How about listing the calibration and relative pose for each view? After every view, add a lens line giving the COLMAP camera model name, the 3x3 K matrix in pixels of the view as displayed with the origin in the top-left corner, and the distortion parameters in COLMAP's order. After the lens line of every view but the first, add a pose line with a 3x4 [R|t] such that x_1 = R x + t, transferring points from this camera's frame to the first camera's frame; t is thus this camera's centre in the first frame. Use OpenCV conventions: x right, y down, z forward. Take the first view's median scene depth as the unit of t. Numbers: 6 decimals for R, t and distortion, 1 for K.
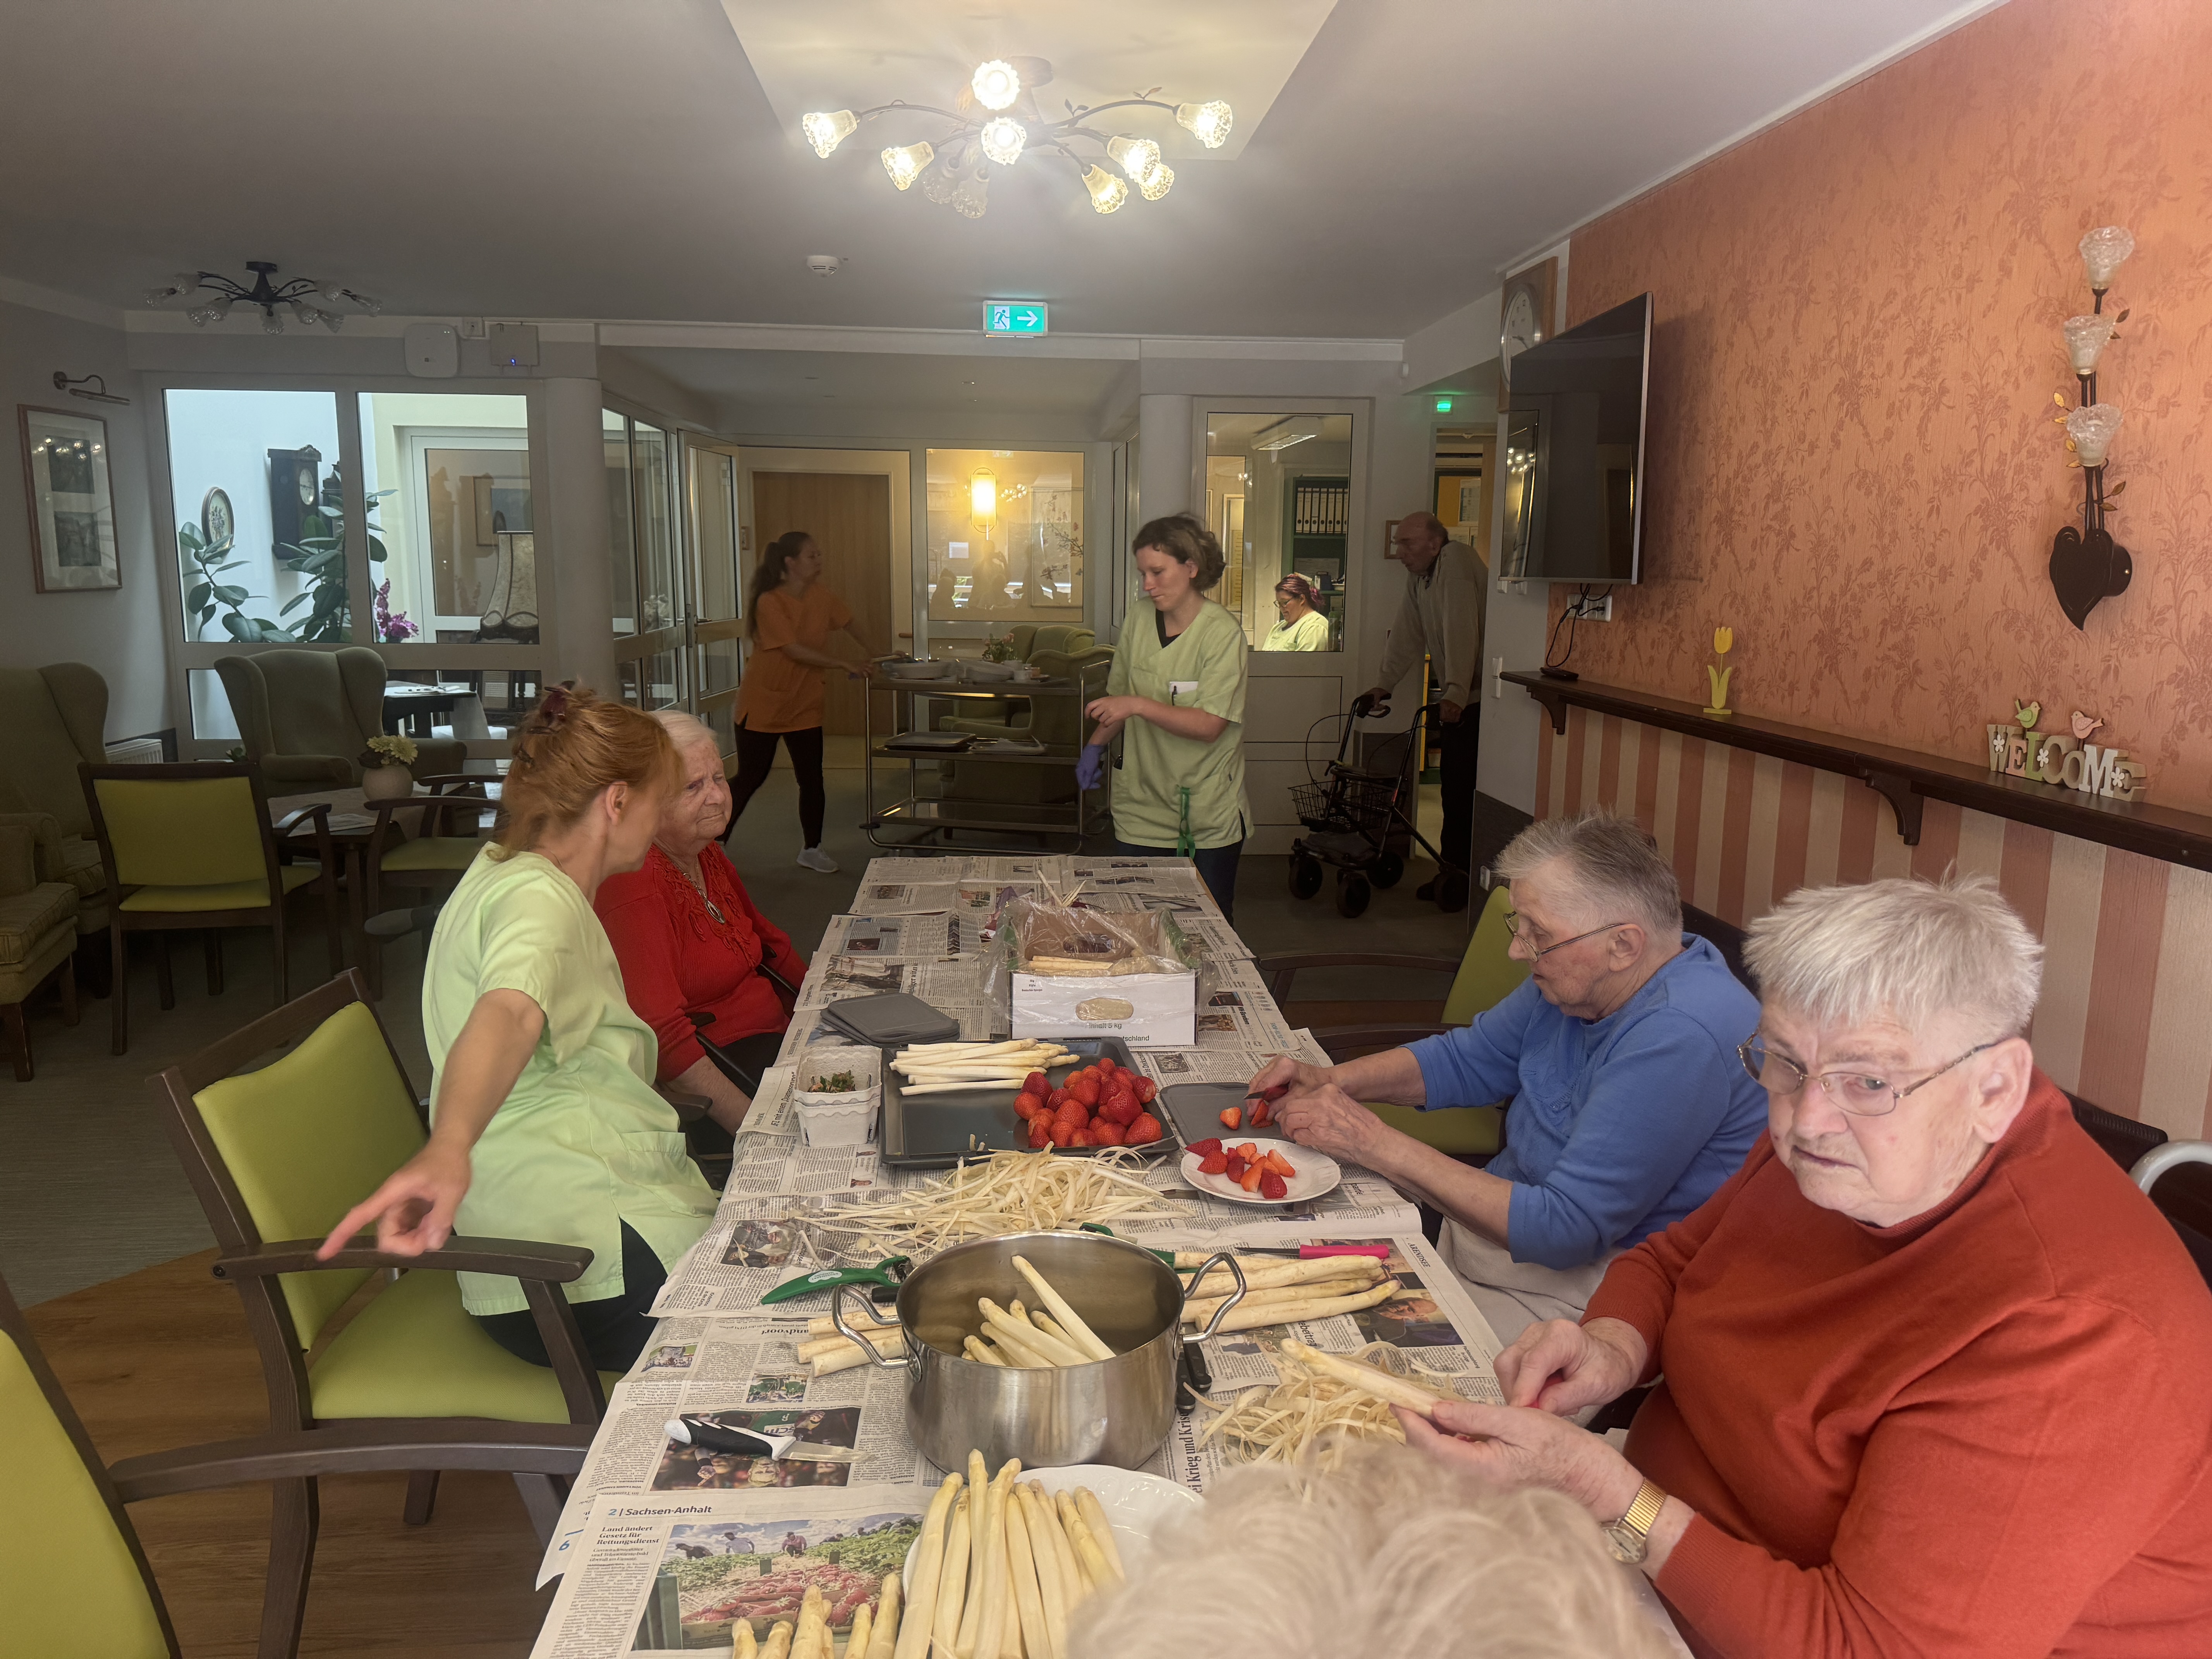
lens RADIAL K [[1573.9, 0, 1117.7], [0, 1573.9, 813.8], [0, 0, 1]] dist [0.040372, -0.039732]
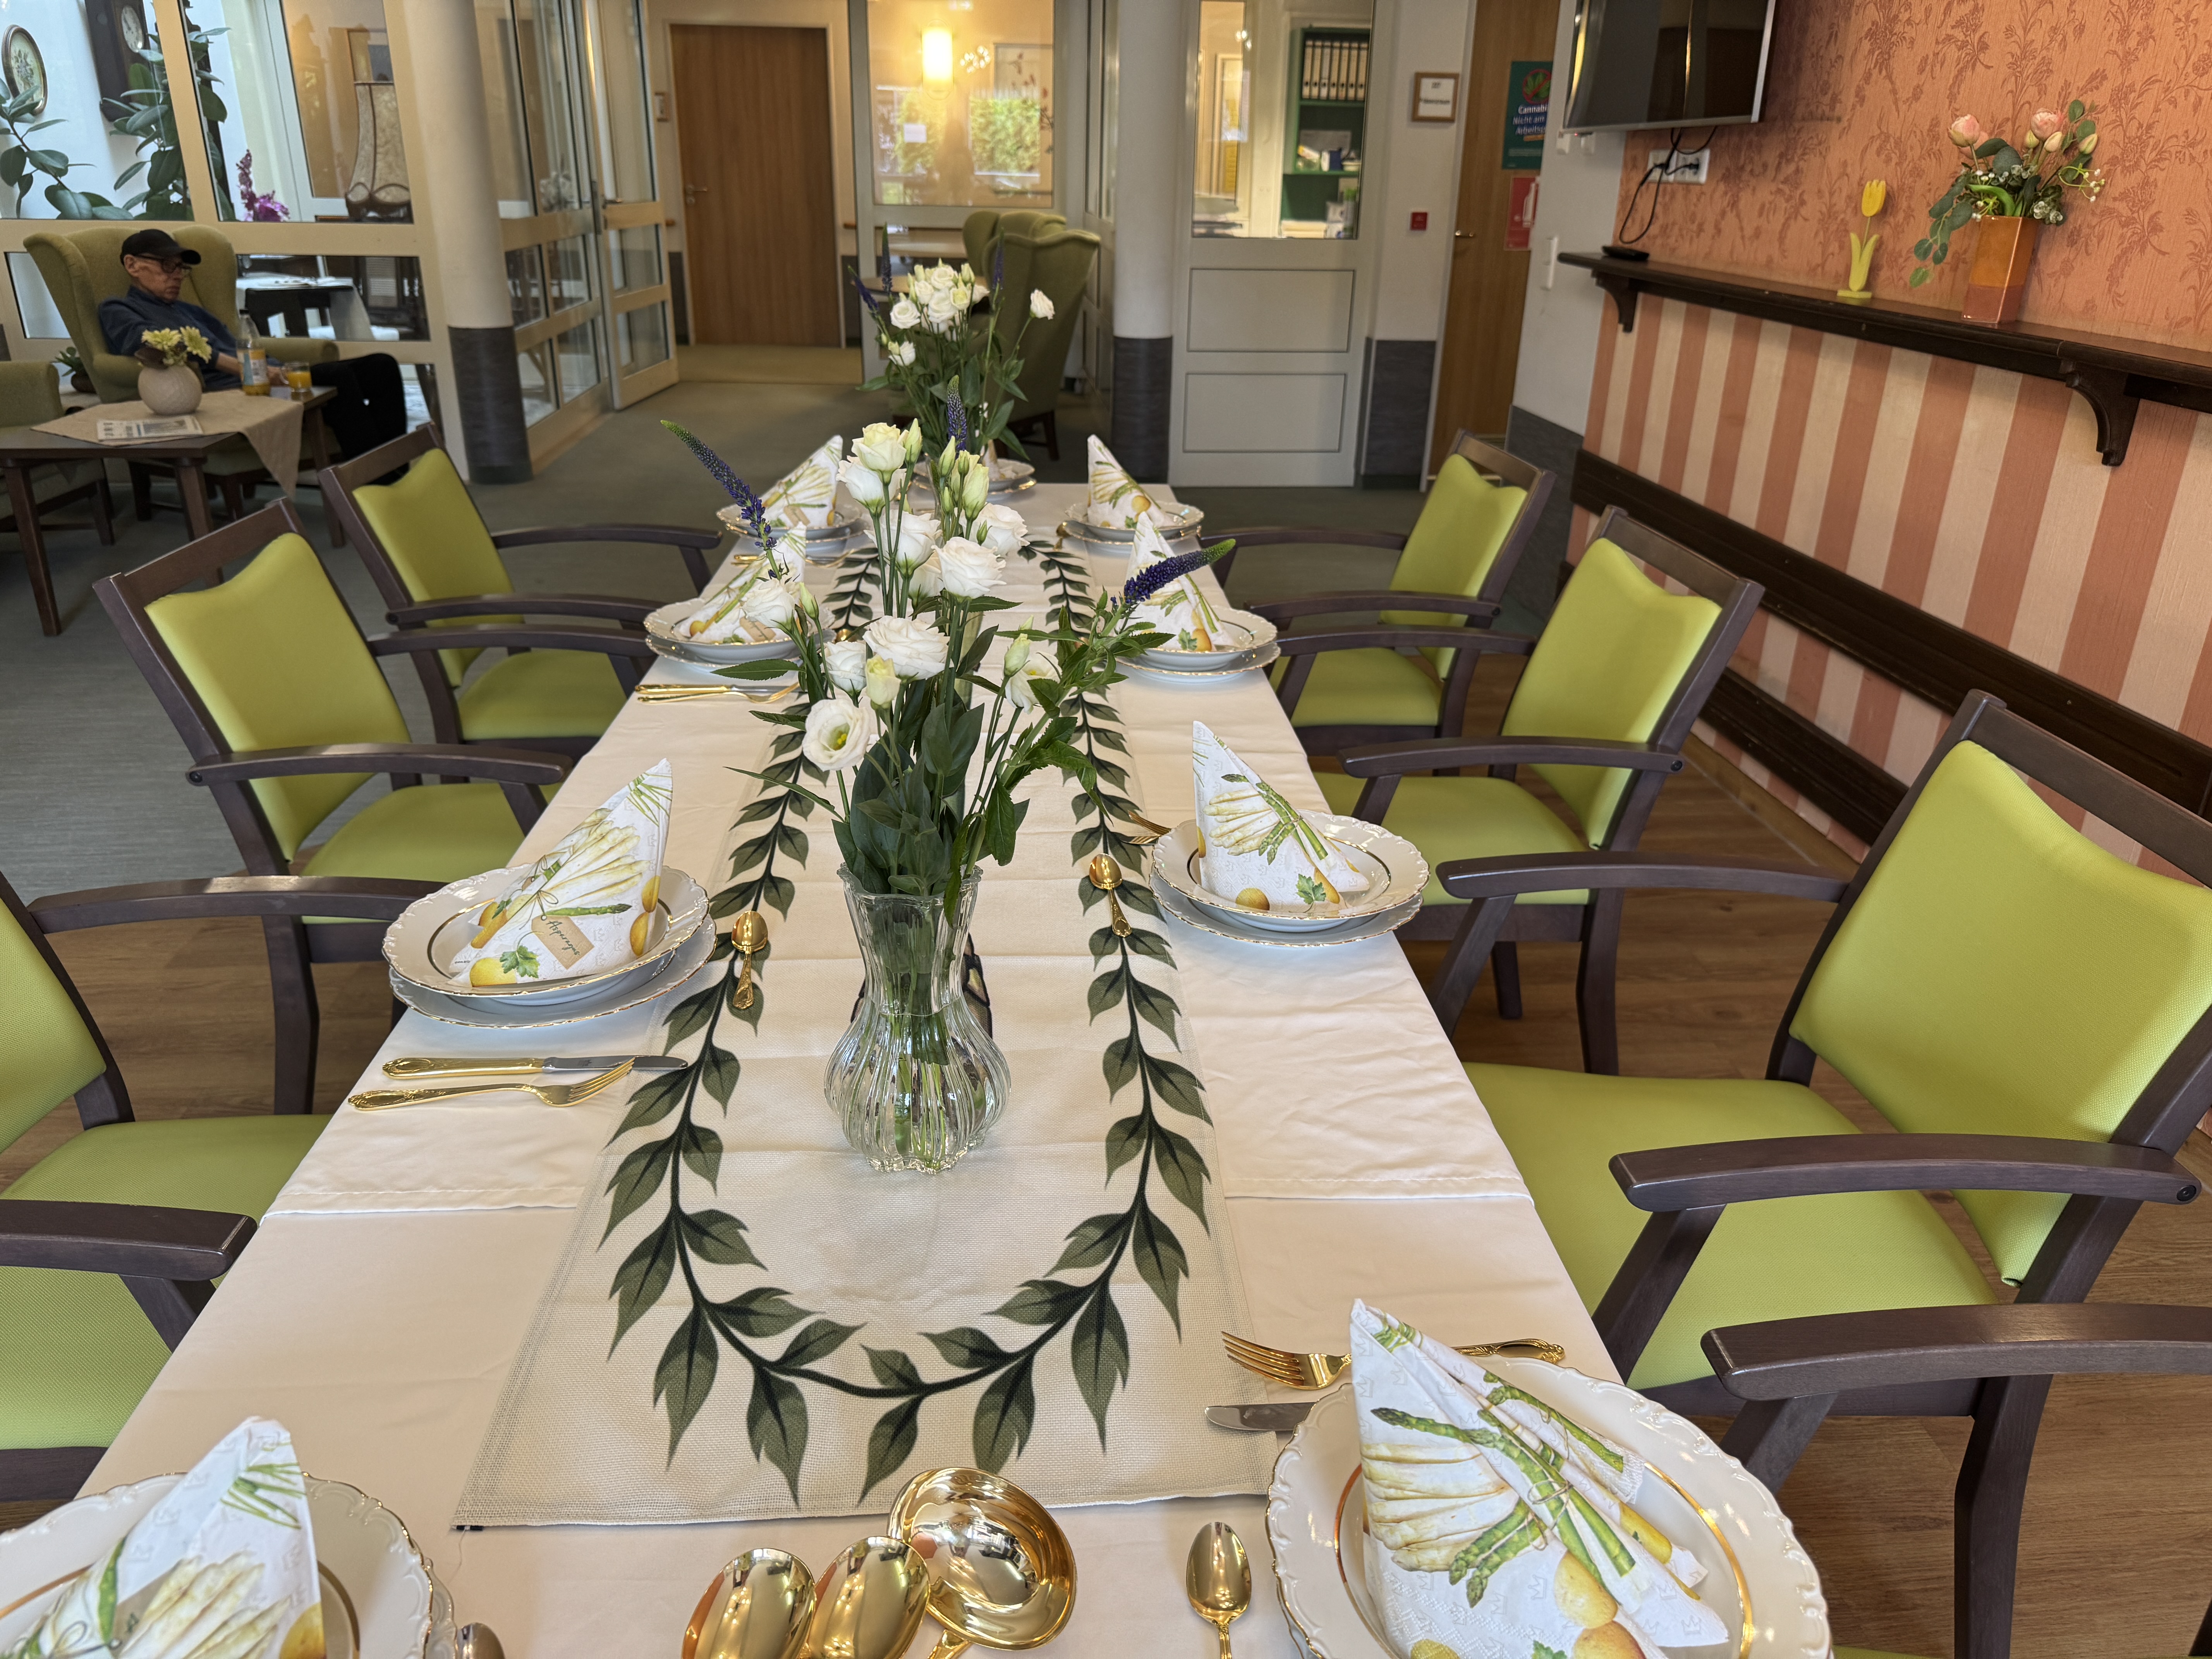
lens RADIAL K [[1573.9, 0, 1086.8], [0, 1573.9, 808.5], [0, 0, 1]] dist [0.040372, -0.039732]
pose [[0.999971, 0.005437, -0.005318, 0.005032], [-0.004087, 0.973846, 0.227174, 0.006066], [0.006414, -0.227145, 0.973840, 0.155162]]
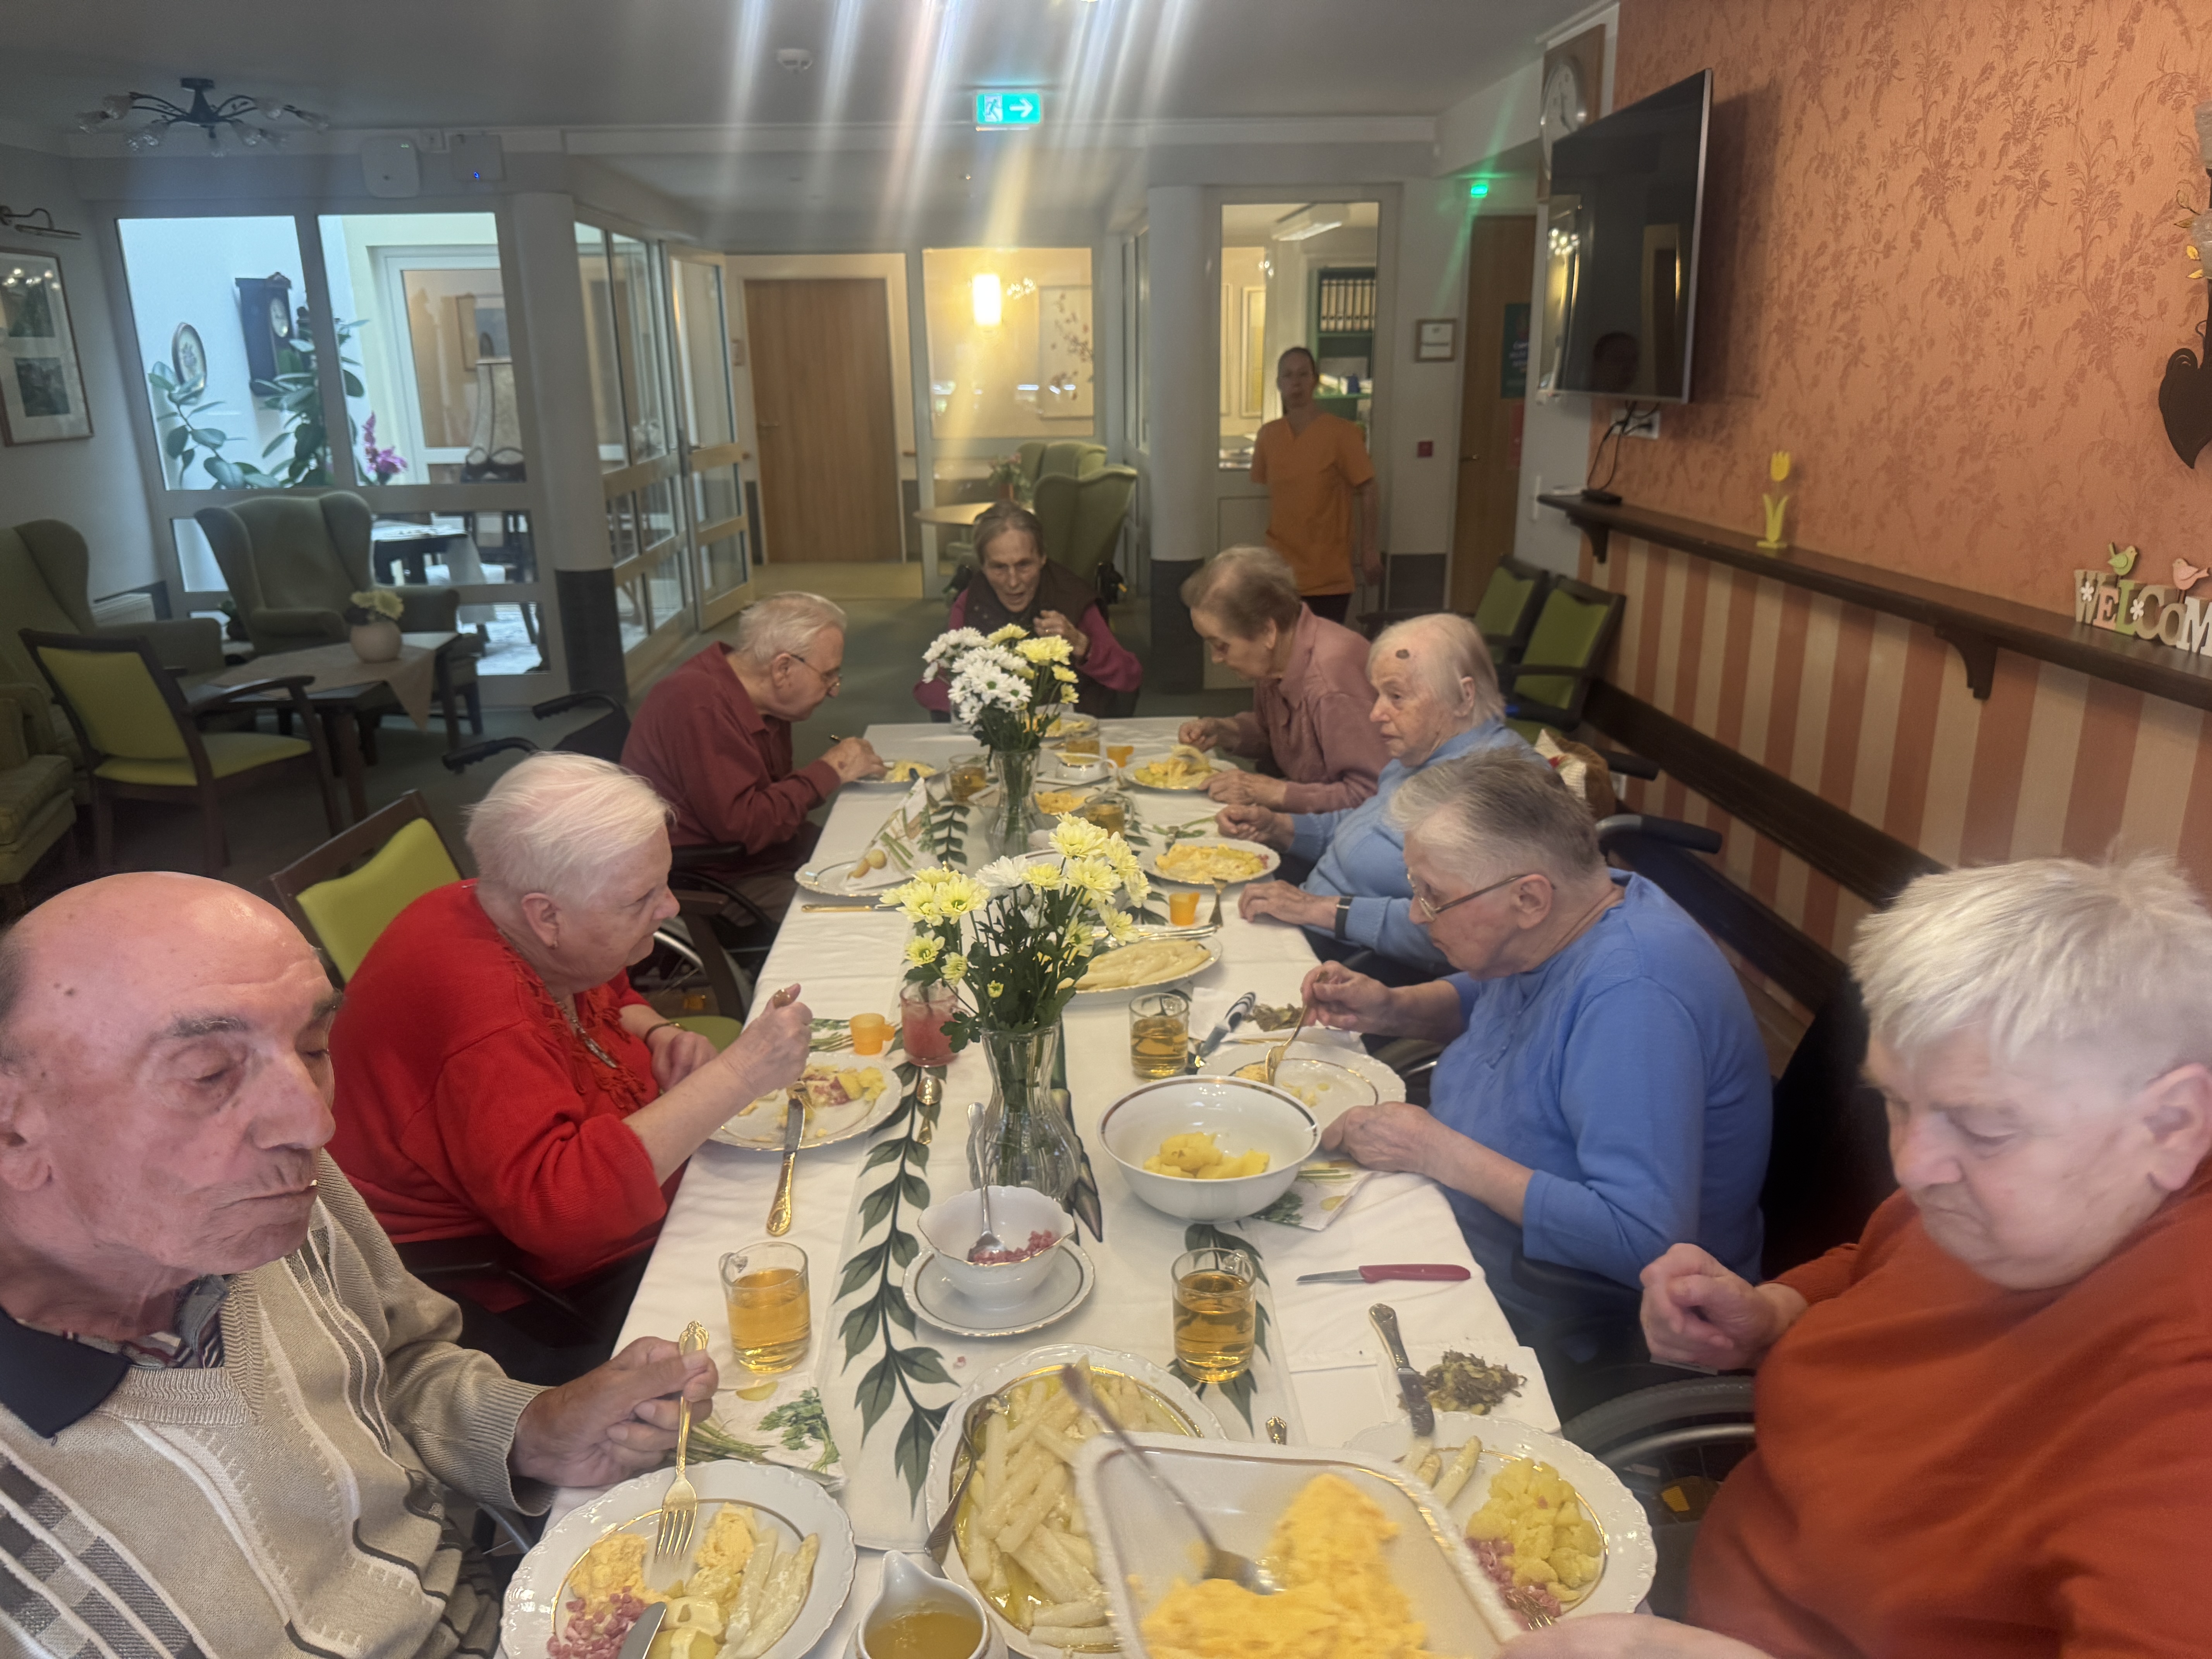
lens RADIAL K [[1573.9, 0, 1098.8], [0, 1573.9, 820.9], [0, 0, 1]] dist [0.040372, -0.039732]
pose [[0.999228, -0.020030, -0.033791, 0.014915], [0.024303, 0.991059, 0.131191, -0.033436], [0.030861, -0.131911, 0.990781, 0.048883]]
